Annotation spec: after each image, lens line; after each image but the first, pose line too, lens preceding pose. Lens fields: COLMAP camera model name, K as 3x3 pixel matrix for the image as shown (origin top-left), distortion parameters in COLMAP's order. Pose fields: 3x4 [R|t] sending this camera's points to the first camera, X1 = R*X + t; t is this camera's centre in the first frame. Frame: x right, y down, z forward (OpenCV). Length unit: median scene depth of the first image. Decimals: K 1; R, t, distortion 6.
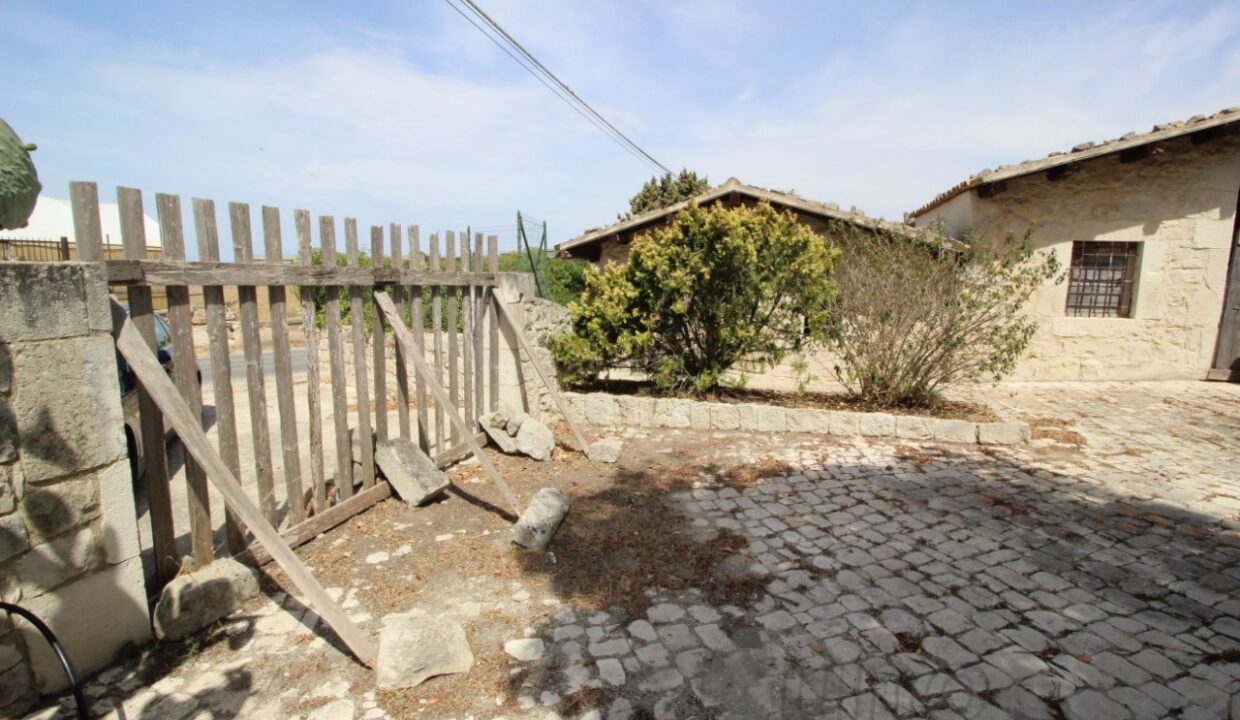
lens RADIAL K [[574.8, 0, 622.4], [0, 574.8, 358.3], [0, 0, 1]] dist [0.001743, -0.013767]
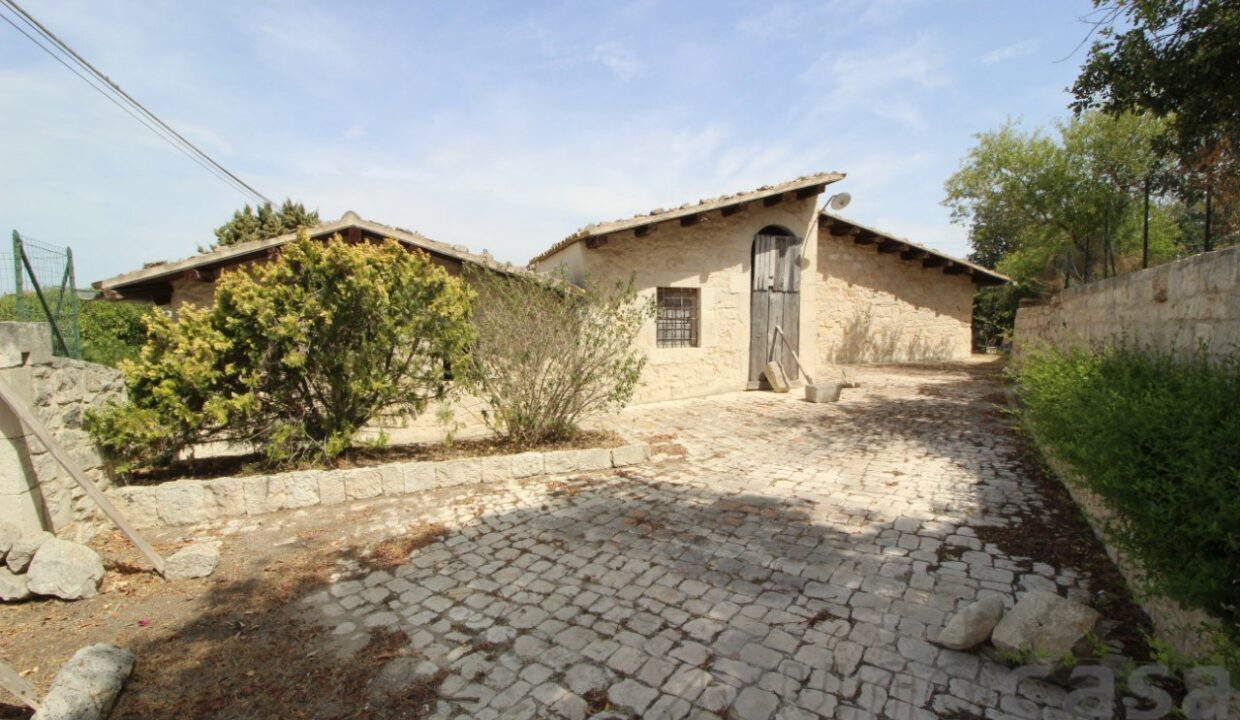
lens RADIAL K [[574.8, 0, 622.4], [0, 574.8, 358.3], [0, 0, 1]] dist [0.001743, -0.013767]
pose [[0.813224, -0.055294, 0.579319, 0.006672], [0.097153, 0.994405, -0.041467, -0.011830], [-0.573785, 0.090004, 0.814046, 0.070864]]
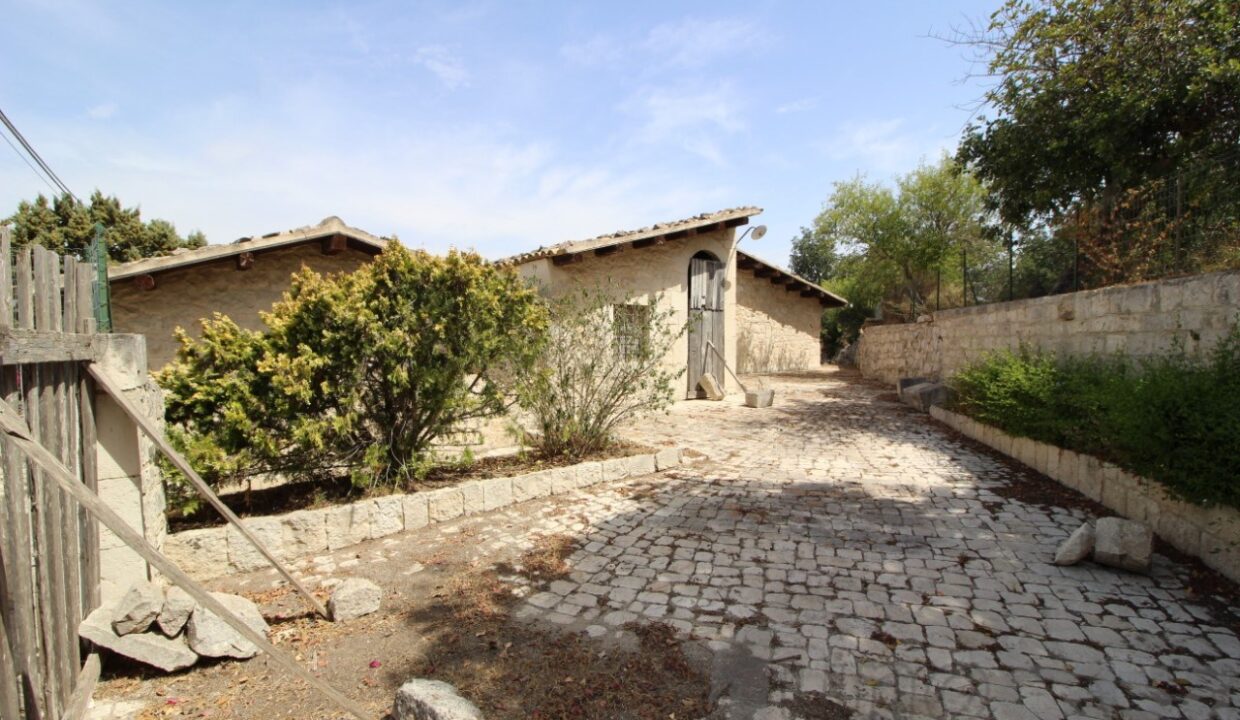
lens RADIAL K [[574.8, 0, 622.4], [0, 574.8, 358.3], [0, 0, 1]] dist [0.001743, -0.013767]
pose [[0.592752, -0.047458, 0.803986, -0.349126], [0.127912, 0.991139, -0.035801, -0.047399], [-0.795163, 0.124061, 0.593570, 0.314281]]
